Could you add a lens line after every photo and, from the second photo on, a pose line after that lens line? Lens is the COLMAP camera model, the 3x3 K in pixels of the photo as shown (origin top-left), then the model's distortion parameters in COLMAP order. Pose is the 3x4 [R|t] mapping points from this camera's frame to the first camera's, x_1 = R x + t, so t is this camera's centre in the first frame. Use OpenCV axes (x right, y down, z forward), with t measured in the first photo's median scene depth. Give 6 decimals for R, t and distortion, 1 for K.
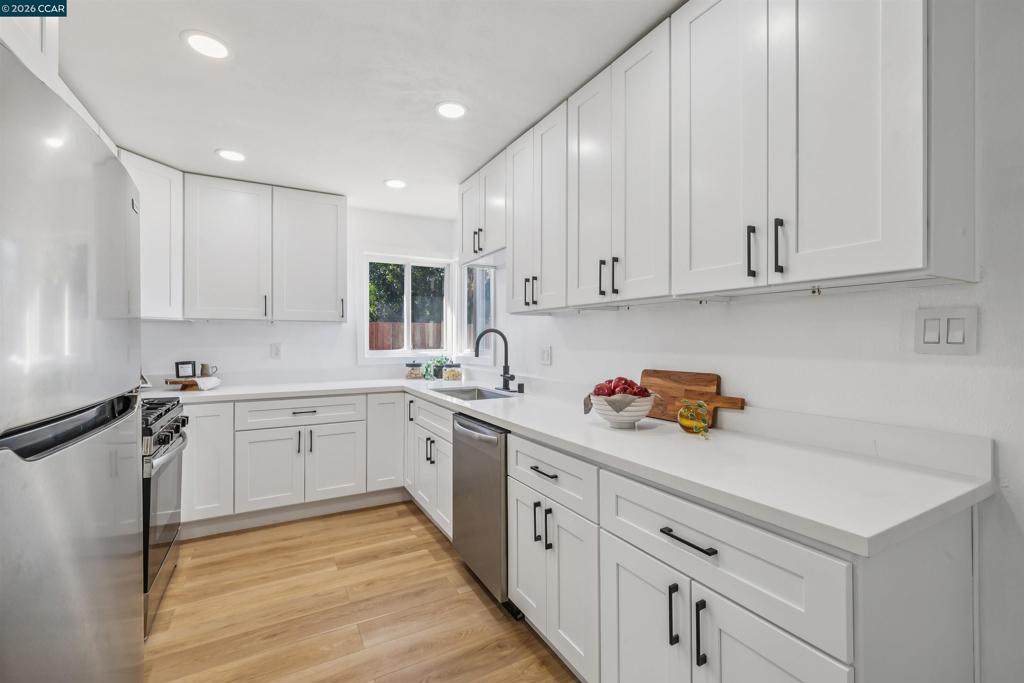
lens RADIAL K [[433.4, 0, 501.9], [0, 433.4, 336.0], [0, 0, 1]] dist [0.001165, 0.000175]
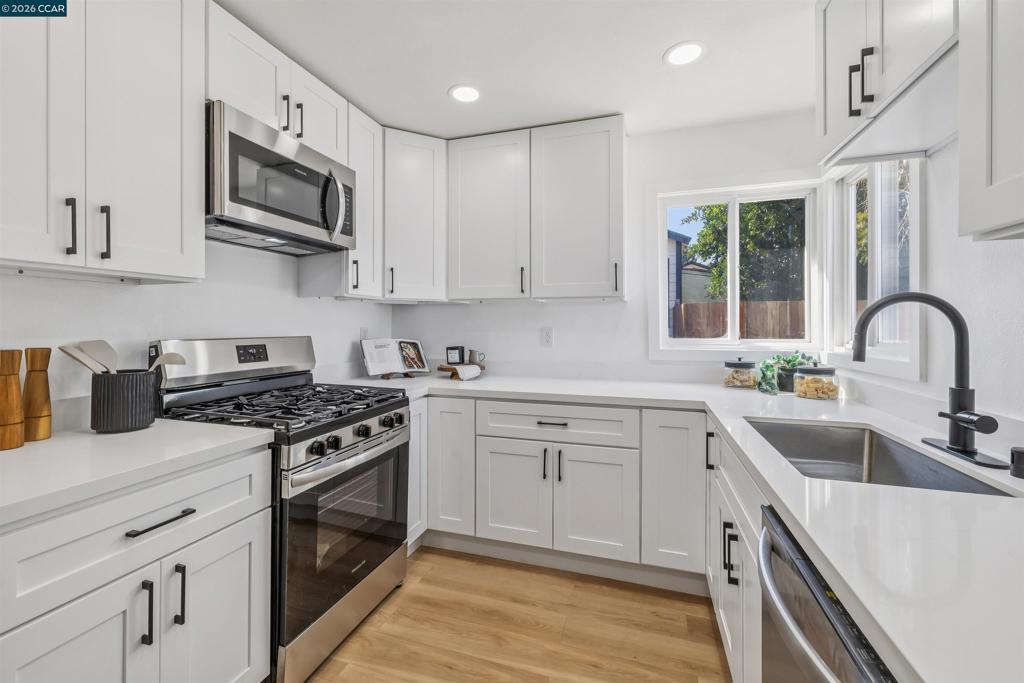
lens RADIAL K [[428.8, 0, 507.0], [0, 428.8, 323.0], [0, 0, 1]] dist [0.000080, -0.000072]
pose [[0.688661, -0.004189, -0.725071, 0.007571], [0.006054, 0.999982, -0.000027, 0.008705], [0.725058, -0.004371, 0.688674, 0.431383]]
